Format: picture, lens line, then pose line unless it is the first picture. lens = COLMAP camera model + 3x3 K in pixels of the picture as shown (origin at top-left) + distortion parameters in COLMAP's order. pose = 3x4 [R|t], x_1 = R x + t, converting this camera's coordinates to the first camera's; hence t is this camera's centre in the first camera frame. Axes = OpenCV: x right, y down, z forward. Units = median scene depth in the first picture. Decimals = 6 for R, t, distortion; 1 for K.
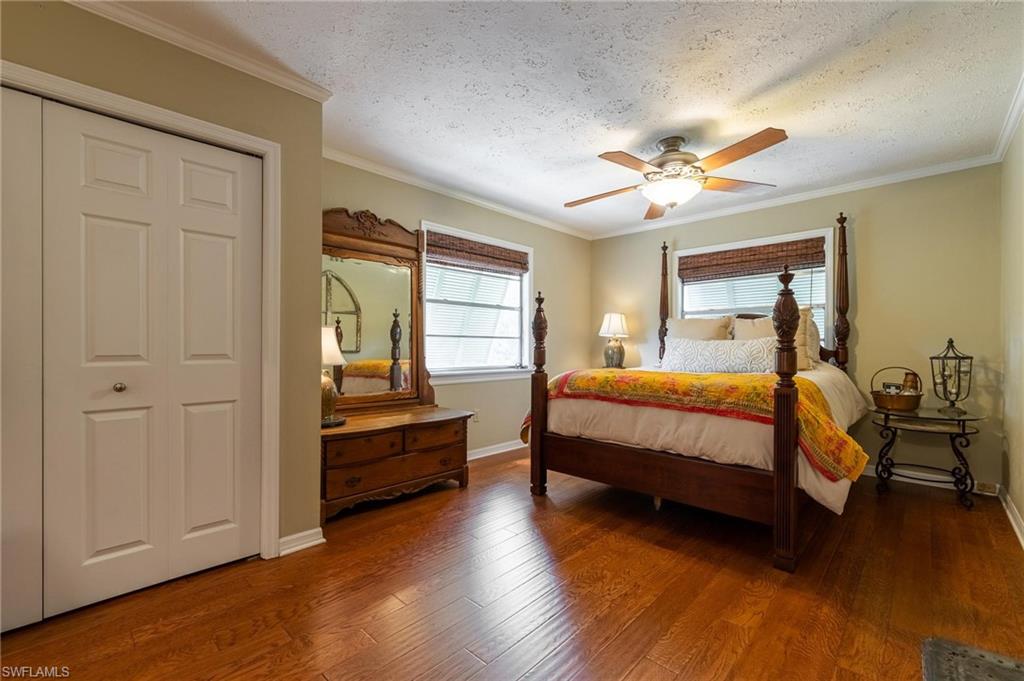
lens RADIAL K [[443.5, 0, 511.6], [0, 443.5, 343.9], [0, 0, 1]] dist [0.000075, -0.000049]
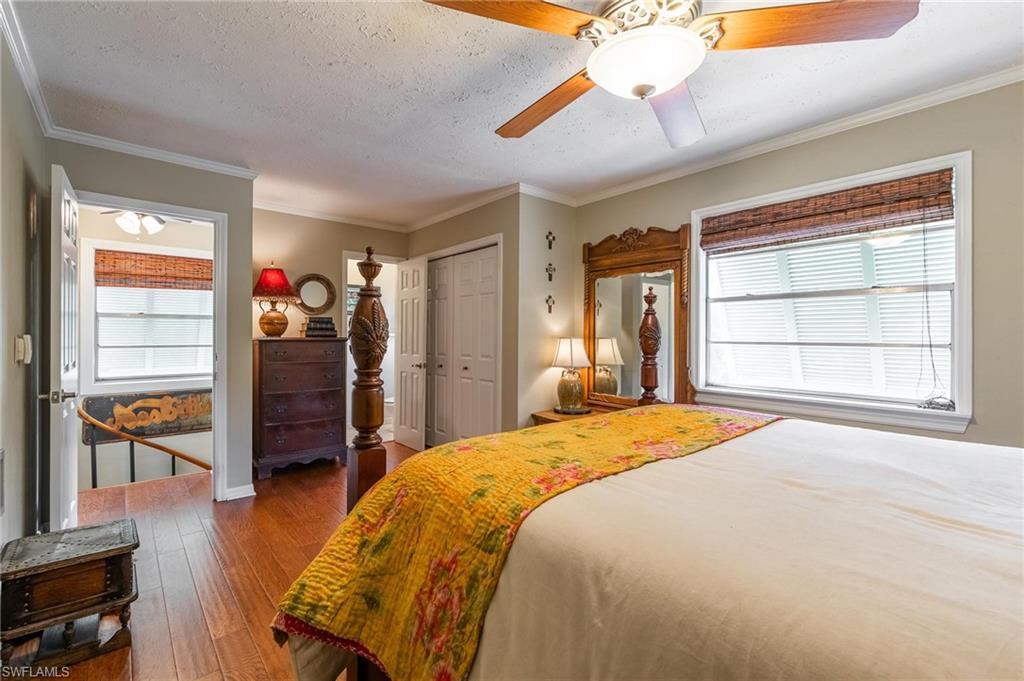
lens RADIAL K [[443.5, 0, 511.5], [0, 443.5, 338.8], [0, 0, 1]] dist [0.000075, -0.000049]
pose [[-0.105173, 0.001970, -0.994452, 0.711149], [0.000526, 0.999998, 0.001926, -0.030099], [0.994454, -0.000321, -0.105173, 0.748170]]
